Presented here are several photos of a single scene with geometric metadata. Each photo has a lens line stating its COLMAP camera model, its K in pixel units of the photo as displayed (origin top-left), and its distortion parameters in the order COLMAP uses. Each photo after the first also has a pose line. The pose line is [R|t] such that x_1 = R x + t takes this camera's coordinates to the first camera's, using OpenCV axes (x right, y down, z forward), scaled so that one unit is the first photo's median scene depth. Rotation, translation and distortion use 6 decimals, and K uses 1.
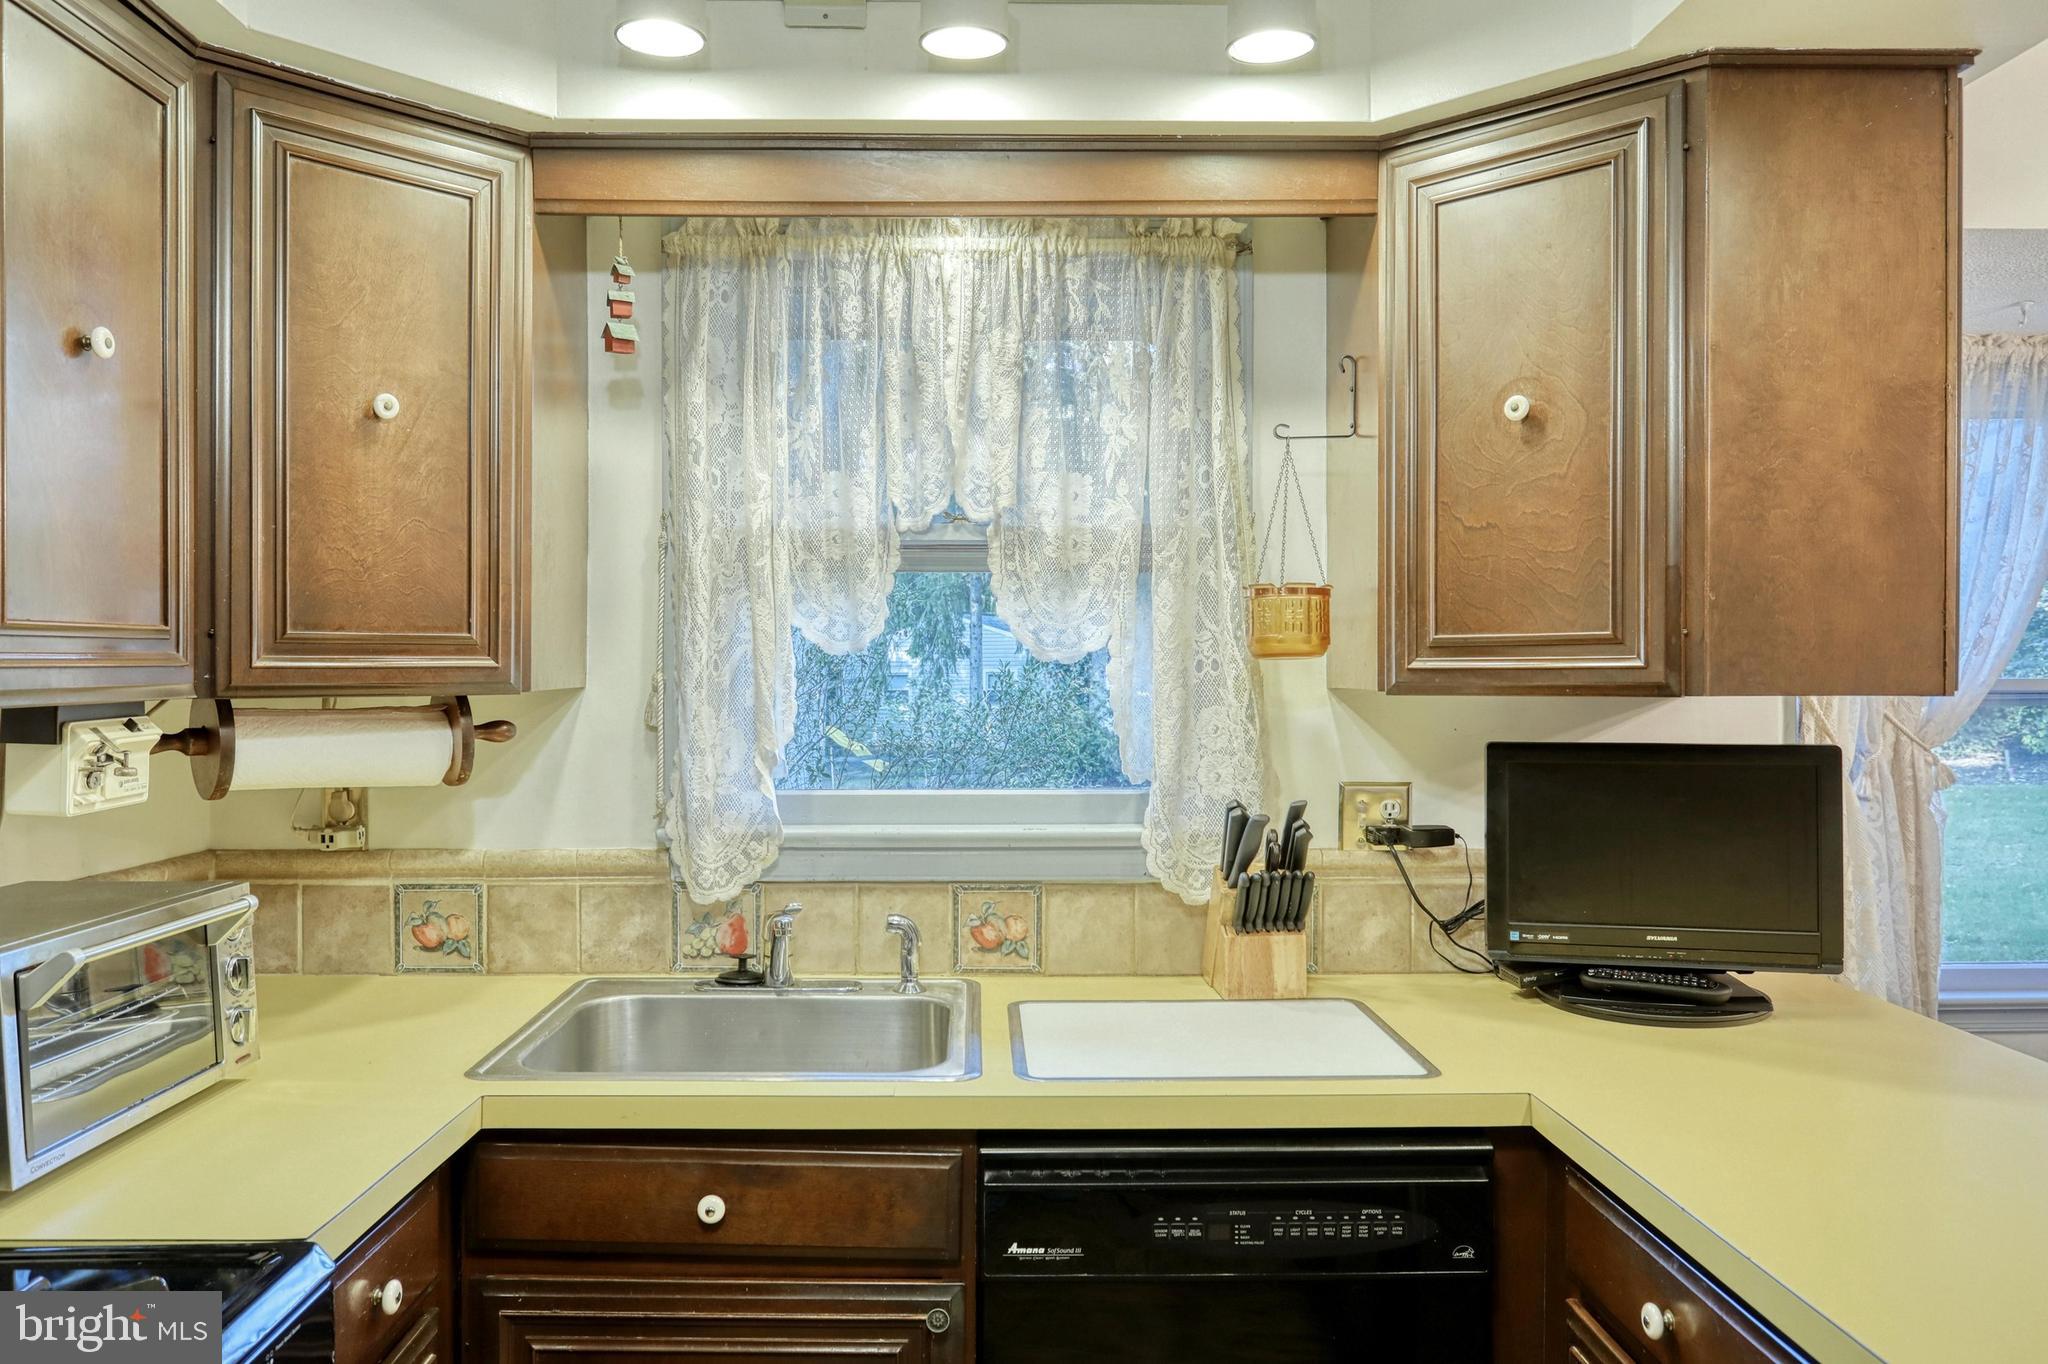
lens RADIAL K [[1499.8, 0, 1025.9], [0, 1499.8, 679.0], [0, 0, 1]] dist [0.004537, 0.014106]
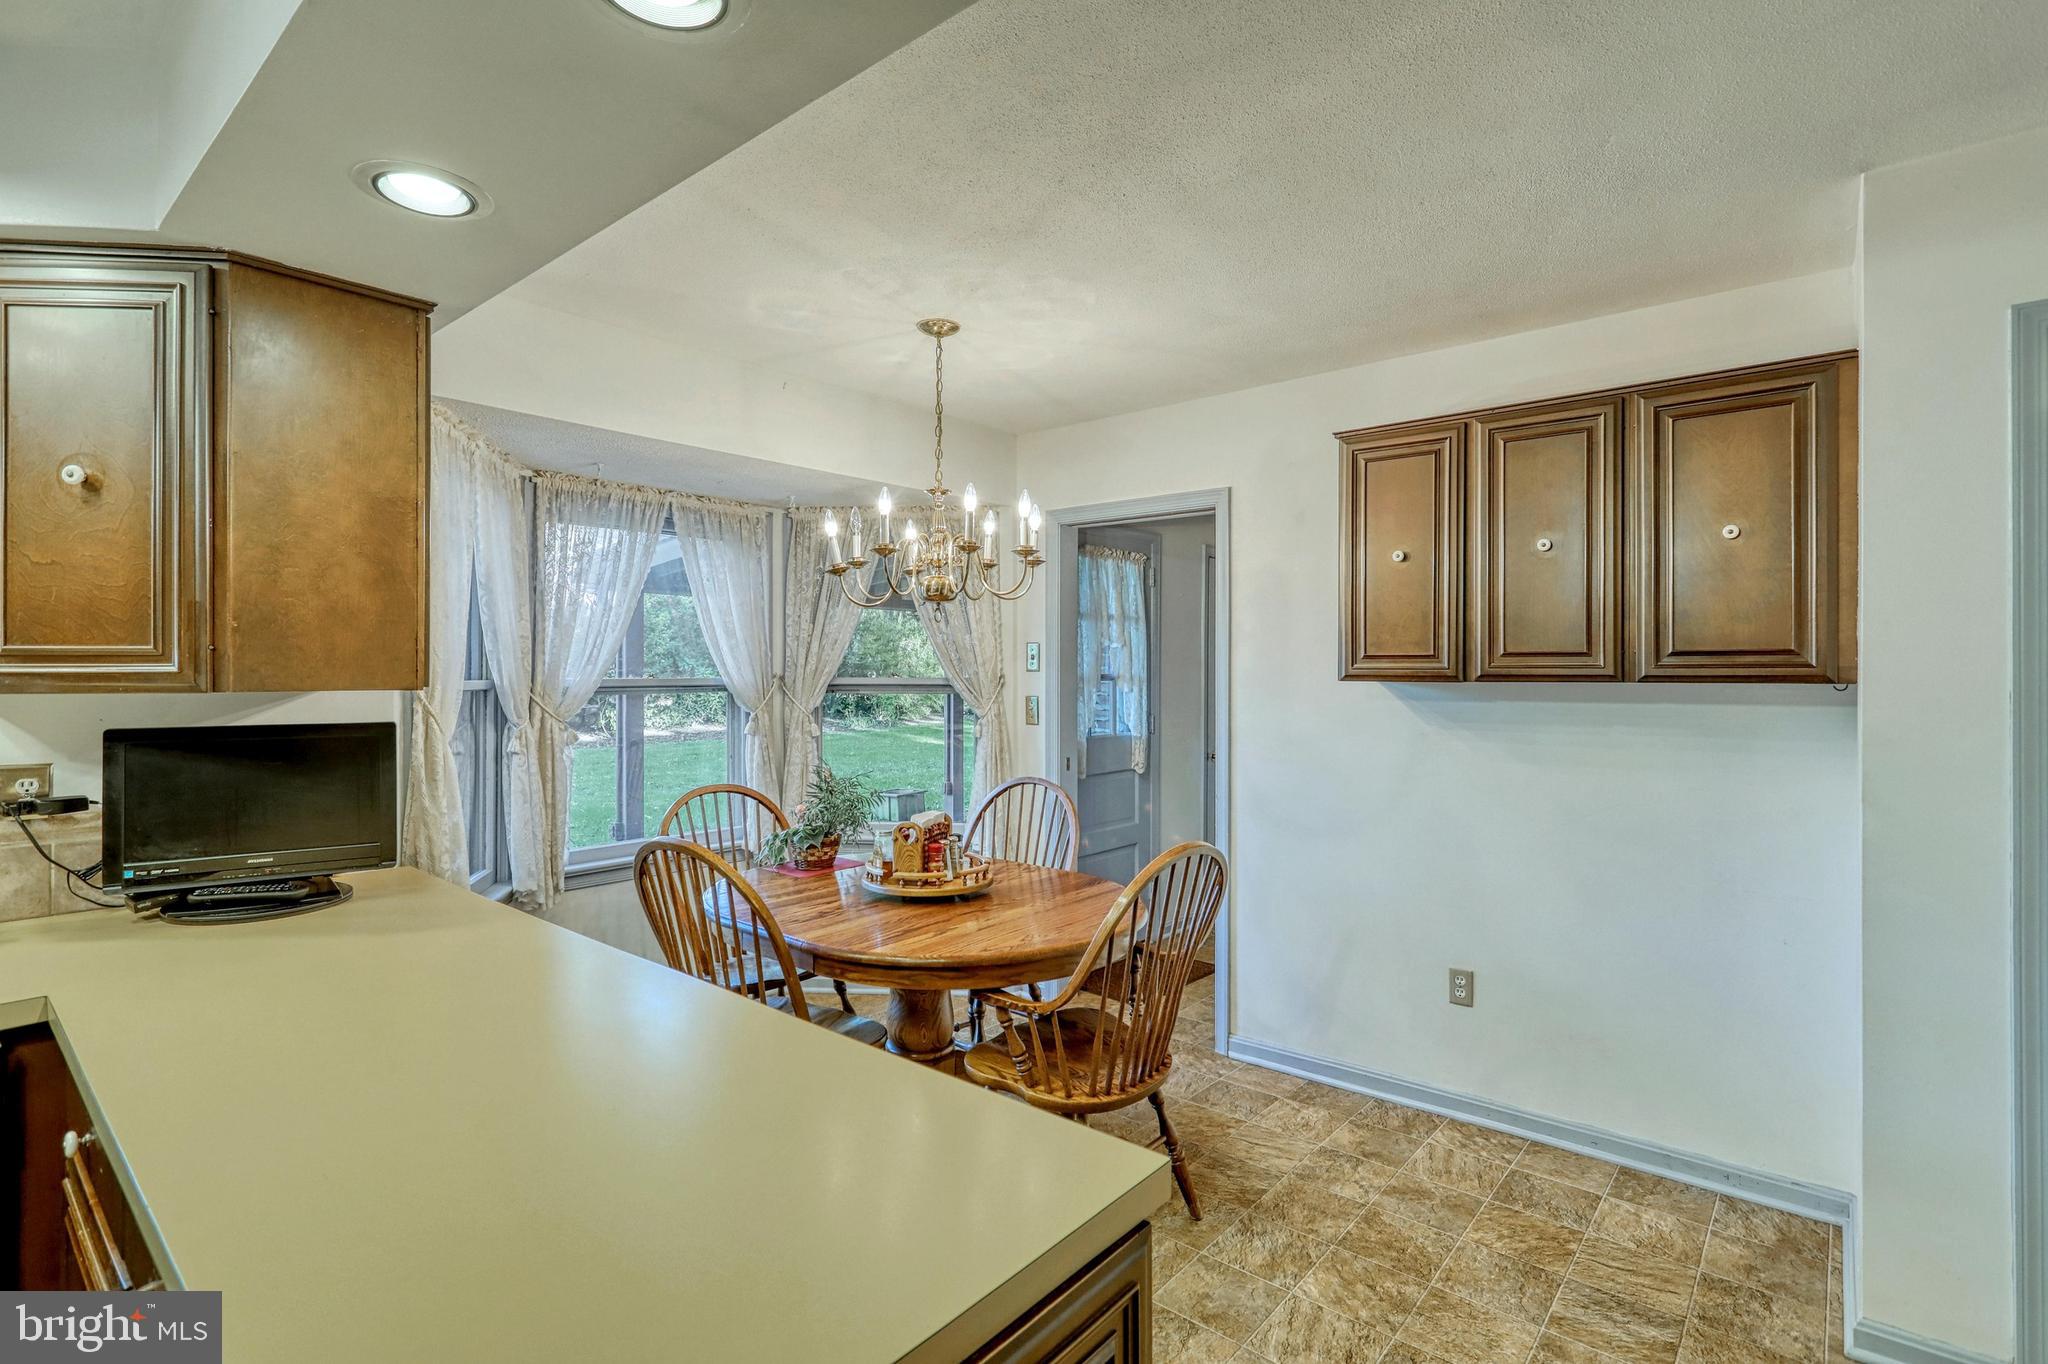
lens RADIAL K [[972.1, 0, 1025.8], [0, 972.1, 678.7], [0, 0, 1]] dist [-0.008298, 0.003003]
pose [[0.655844, -0.001429, 0.754895, 0.248076], [0.001562, 0.999999, 0.000536, -0.001032], [-0.754895, 0.000828, 0.655845, -0.195643]]
